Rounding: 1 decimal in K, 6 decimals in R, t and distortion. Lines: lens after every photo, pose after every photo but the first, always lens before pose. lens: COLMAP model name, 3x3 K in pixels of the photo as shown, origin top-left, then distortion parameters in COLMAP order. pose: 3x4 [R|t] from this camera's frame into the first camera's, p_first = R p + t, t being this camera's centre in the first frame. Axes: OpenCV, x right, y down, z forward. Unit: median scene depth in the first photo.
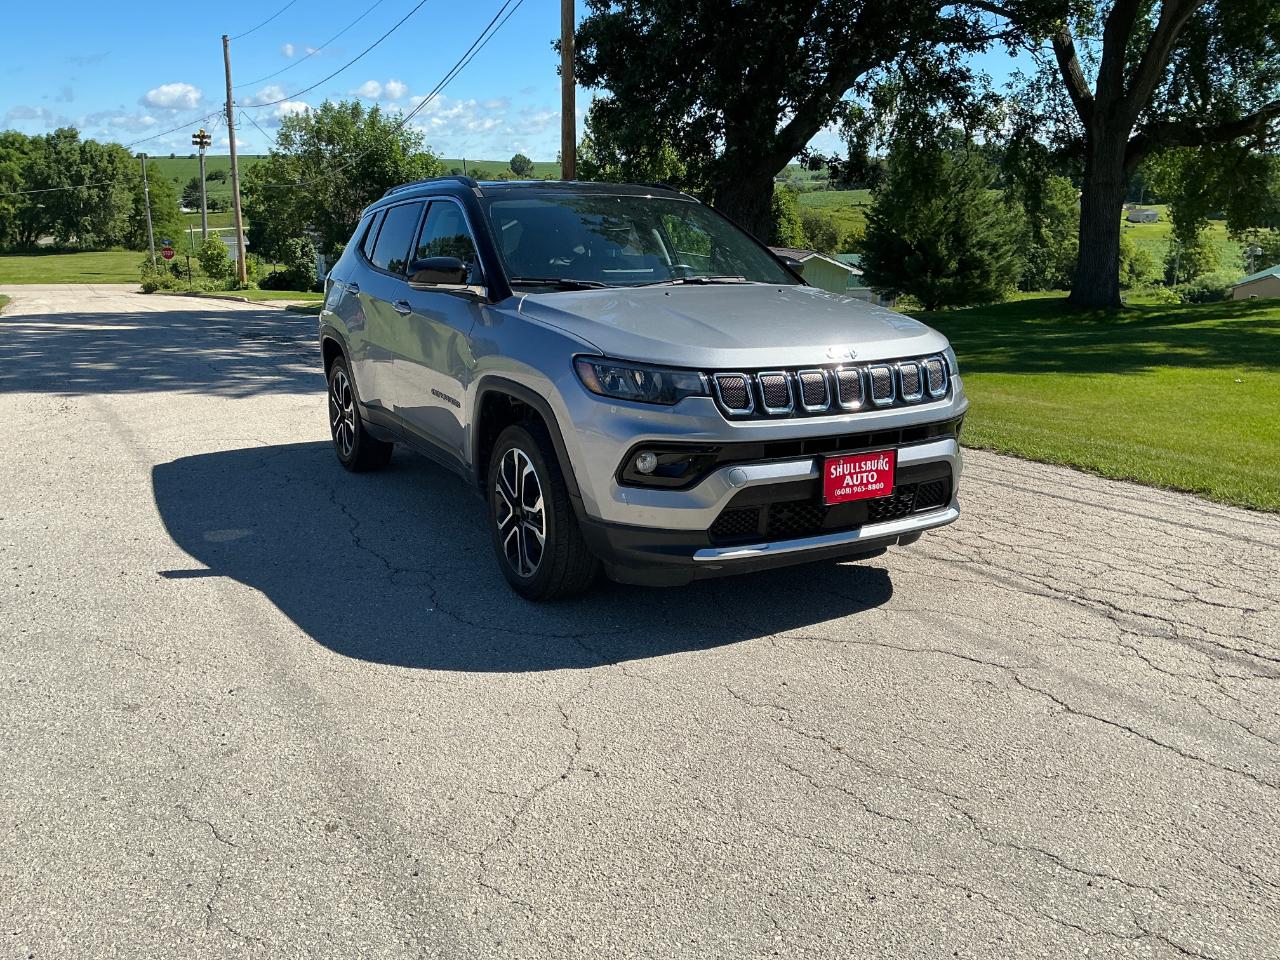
lens RADIAL K [[1052.8, 0, 640.0], [0, 1052.8, 480.0], [0, 0, 1]] dist [0.108459, -0.207056]
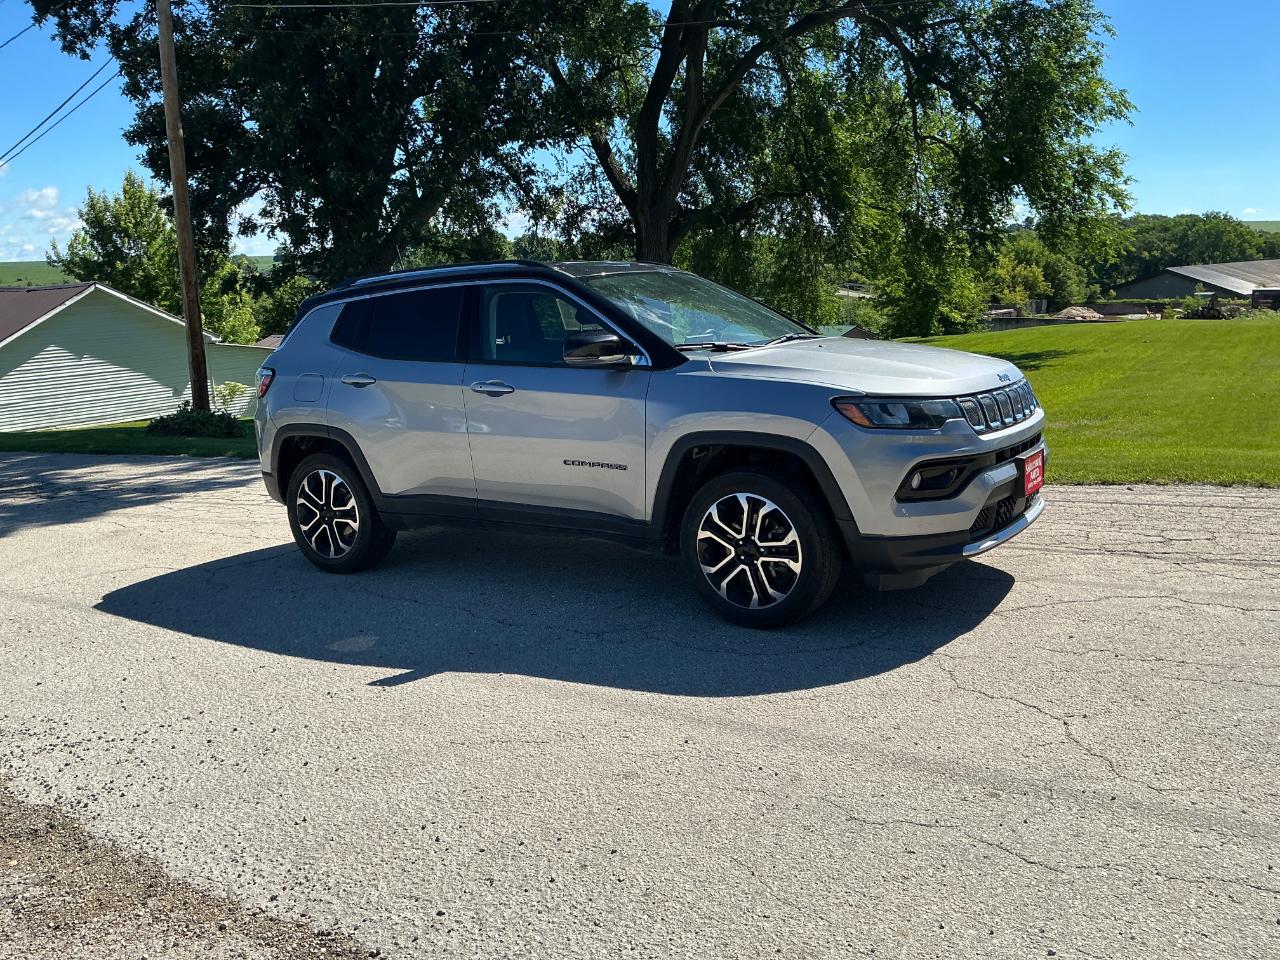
lens RADIAL K [[1052.8, 0, 640.0], [0, 1052.8, 480.0], [0, 0, 1]] dist [0.108459, -0.207056]
pose [[0.894800, -0.124904, 0.428639, -0.098097], [0.158284, 0.986458, -0.042974, -0.001840], [-0.417467, 0.106300, 0.902453, 0.007683]]
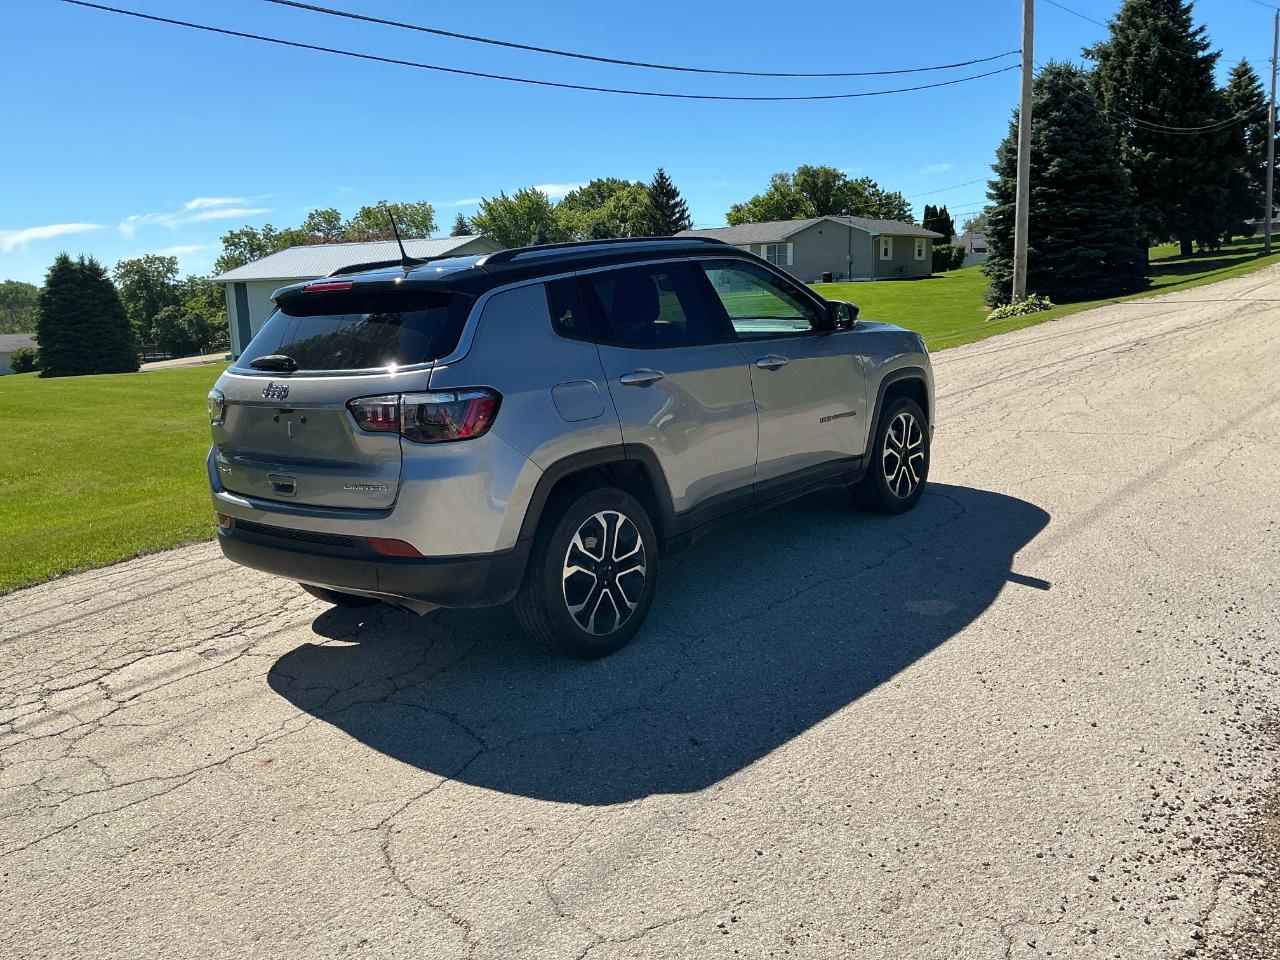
lens RADIAL K [[1052.8, 0, 640.0], [0, 1052.8, 480.0], [0, 0, 1]] dist [0.108459, -0.207056]
pose [[-0.343908, -0.158015, 0.925613, -0.215309], [0.282796, 0.922544, 0.262563, -0.071785], [-0.895407, 0.352057, -0.272584, 0.286272]]
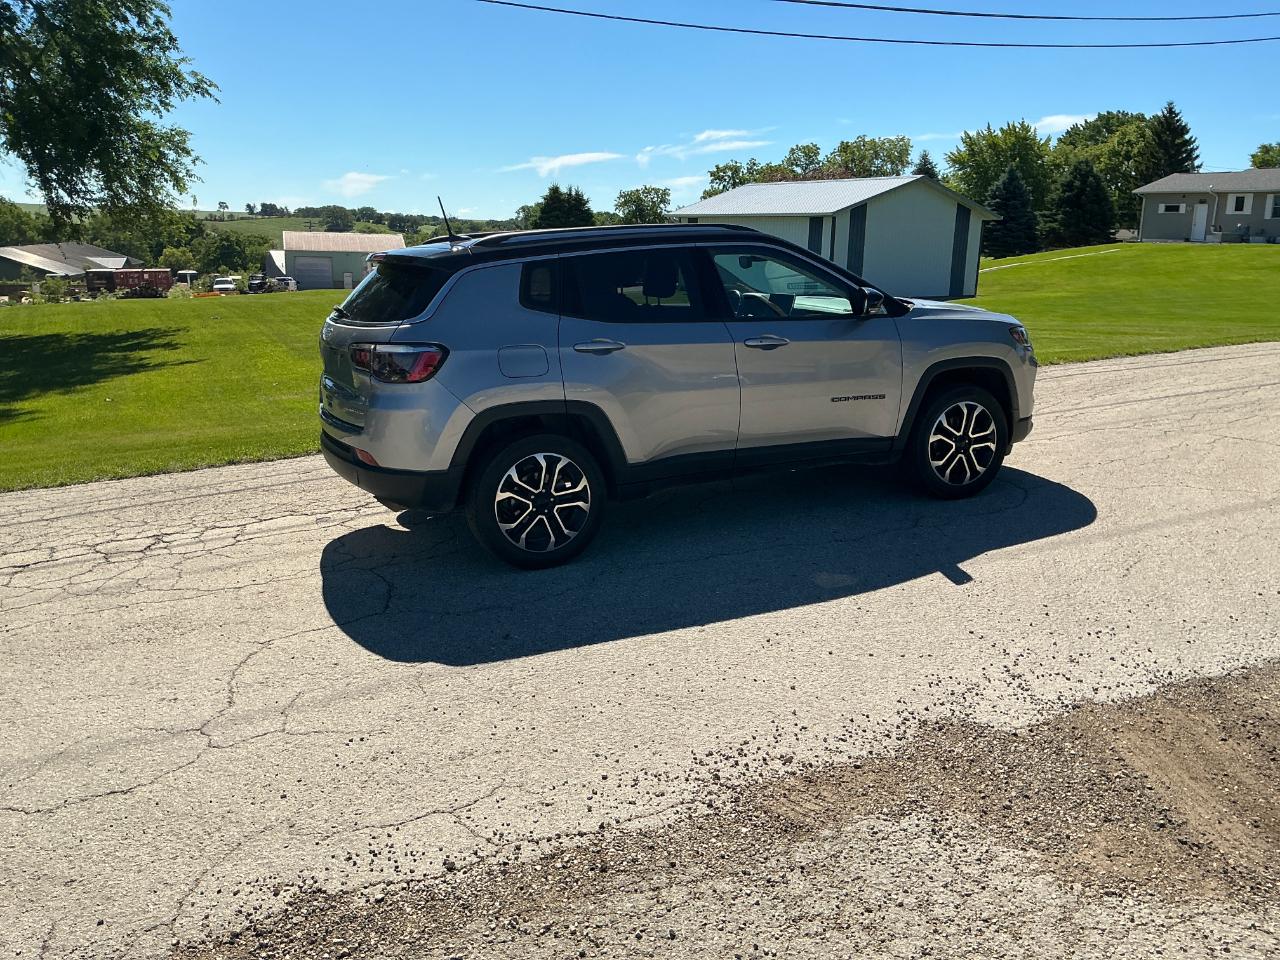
lens RADIAL K [[1052.8, 0, 640.0], [0, 1052.8, 480.0], [0, 0, 1]] dist [0.108459, -0.207056]
pose [[0.082691, -0.229994, 0.969673, -0.258426], [0.255008, 0.945494, 0.202512, -0.056842], [-0.963397, 0.230529, 0.136834, 0.202866]]
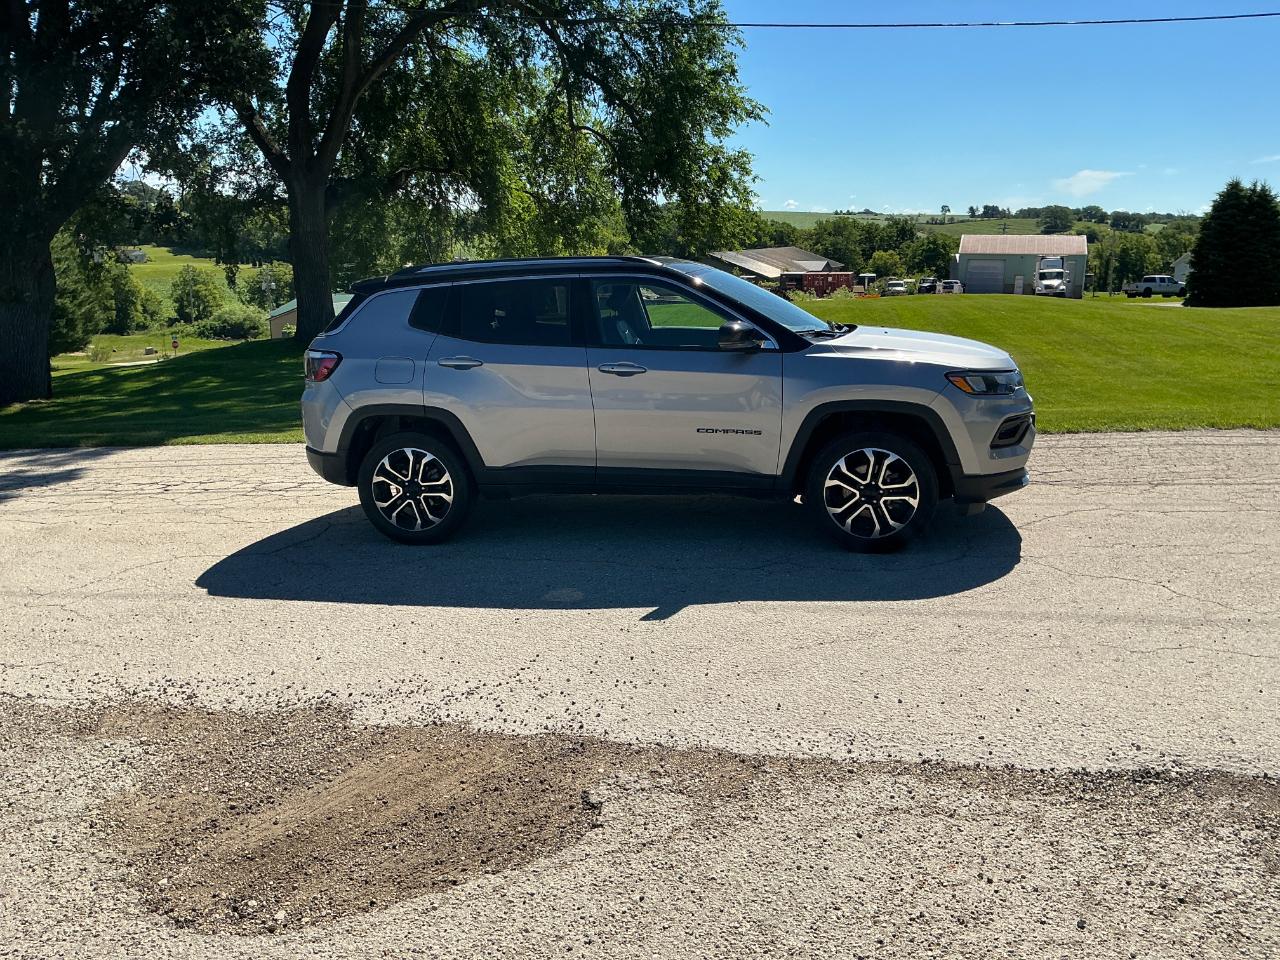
lens RADIAL K [[1052.8, 0, 640.0], [0, 1052.8, 480.0], [0, 0, 1]] dist [0.108459, -0.207056]
pose [[0.652121, -0.178076, 0.736904, -0.208167], [0.204604, 0.977293, 0.055104, -0.020494], [-0.729983, 0.114839, 0.673748, 0.043582]]
